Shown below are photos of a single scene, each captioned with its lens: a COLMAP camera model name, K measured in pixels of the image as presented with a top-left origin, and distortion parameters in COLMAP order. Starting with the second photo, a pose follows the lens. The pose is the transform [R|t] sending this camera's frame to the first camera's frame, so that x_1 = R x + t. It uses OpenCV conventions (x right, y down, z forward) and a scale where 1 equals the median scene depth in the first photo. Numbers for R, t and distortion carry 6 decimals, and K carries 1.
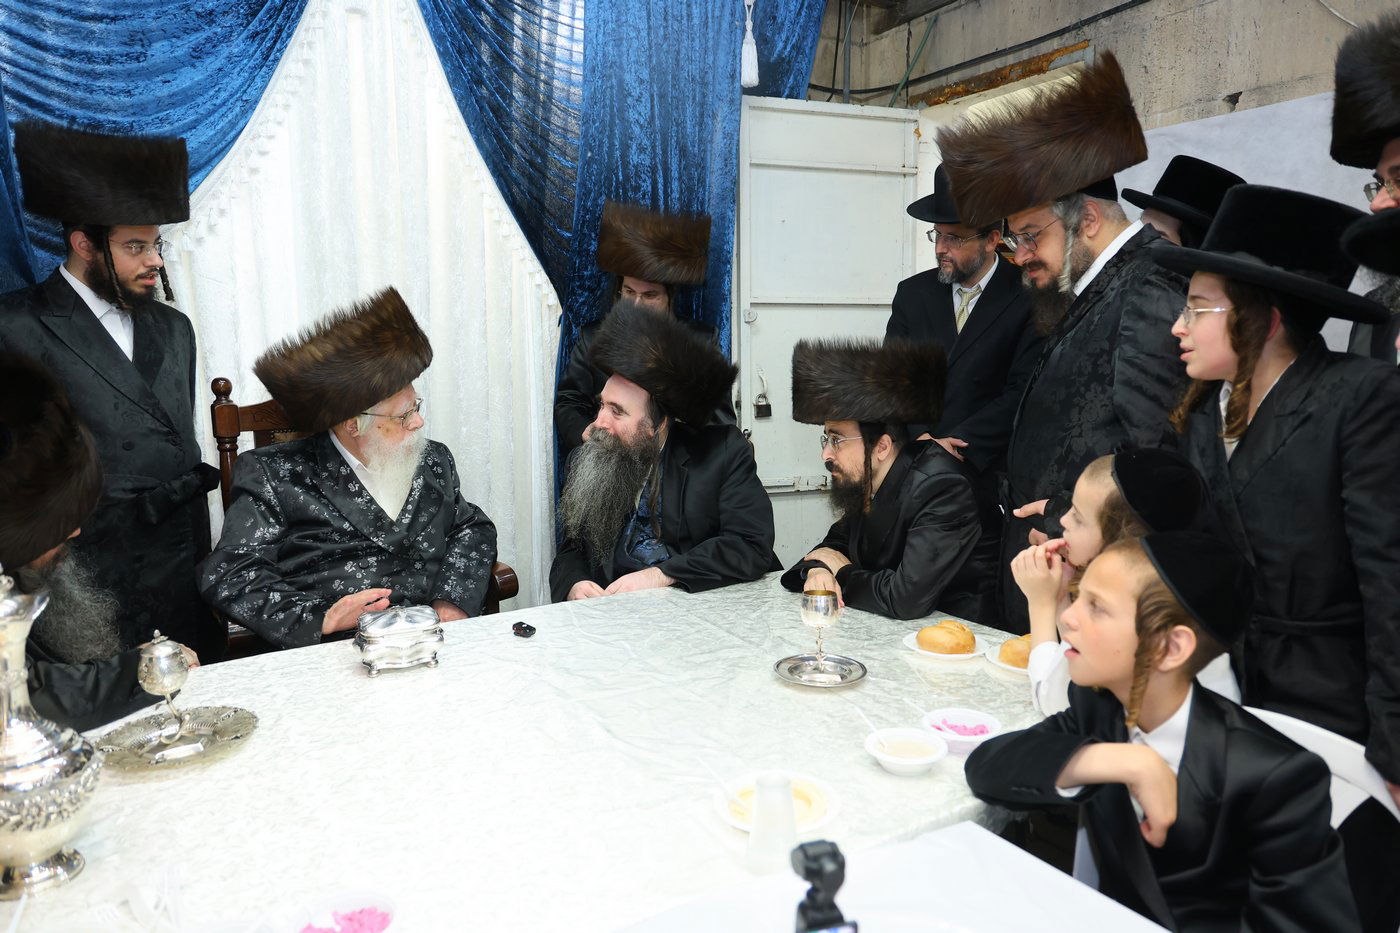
lens RADIAL K [[949.5, 0, 727.6], [0, 949.5, 506.2], [0, 0, 1]] dist [-0.002059, -0.023203]
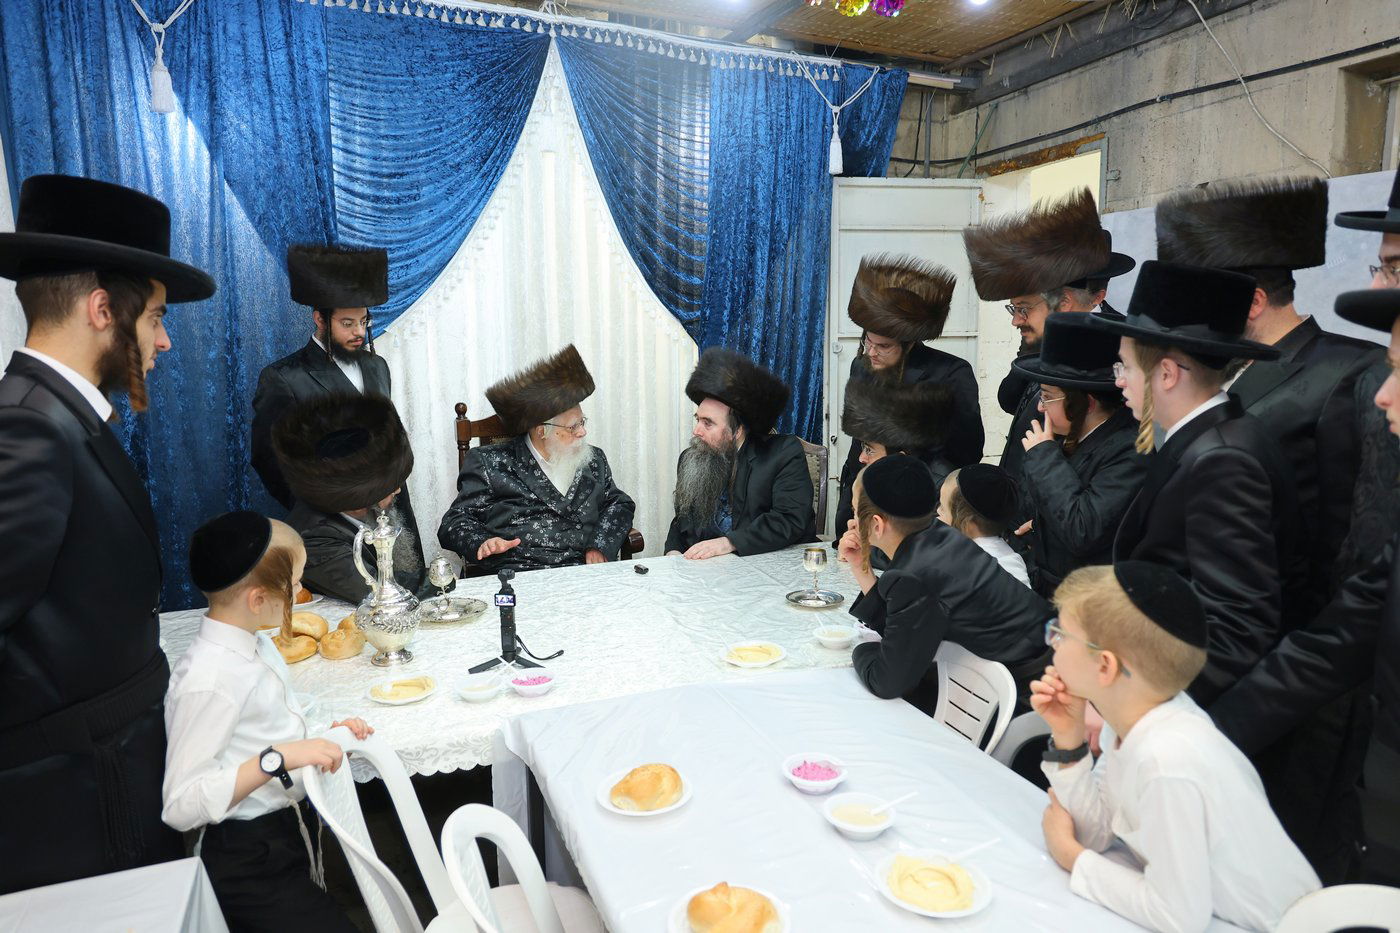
lens RADIAL K [[949.5, 0, 727.6], [0, 949.5, 506.2], [0, 0, 1]] dist [-0.002059, -0.023203]
pose [[0.984066, 0.031757, -0.174946, 0.134877], [-0.029612, 0.999451, 0.014857, -0.001344], [0.175322, -0.009440, 0.984466, -0.355149]]
